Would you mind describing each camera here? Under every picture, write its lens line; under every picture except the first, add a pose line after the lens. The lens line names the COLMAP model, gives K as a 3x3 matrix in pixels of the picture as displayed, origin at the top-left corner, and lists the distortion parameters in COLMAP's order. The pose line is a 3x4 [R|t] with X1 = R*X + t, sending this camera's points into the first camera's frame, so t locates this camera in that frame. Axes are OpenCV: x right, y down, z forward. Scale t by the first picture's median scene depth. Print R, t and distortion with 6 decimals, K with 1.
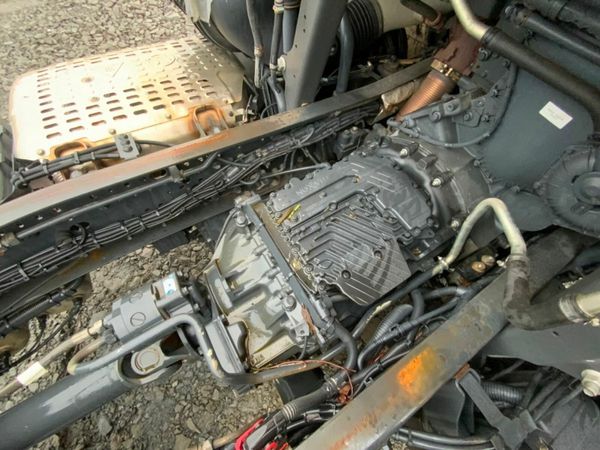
lens RADIAL K [[241.9, 0, 300.0], [0, 241.9, 220.2], [0, 0, 1]] dist [-0.003578, -0.000244]
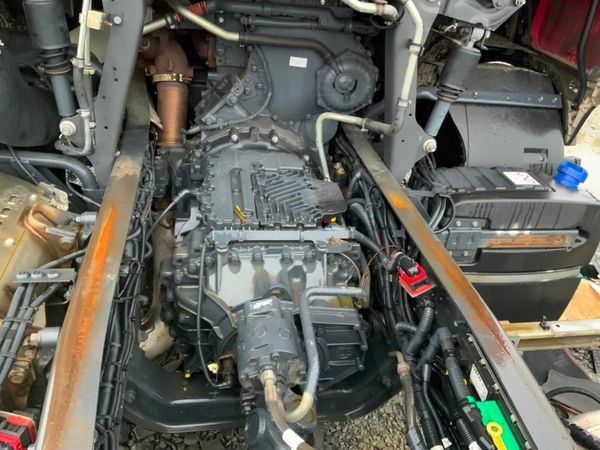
lens RADIAL K [[493.9, 0, 300.6], [0, 493.9, 225.9], [0, 0, 1]] dist [0.024050, -0.018436]
pose [[0.386201, -0.522687, 0.760031, -1.395721], [0.745120, 0.662474, 0.076972, 0.024572], [-0.543733, 0.536588, 0.645312, -0.373338]]
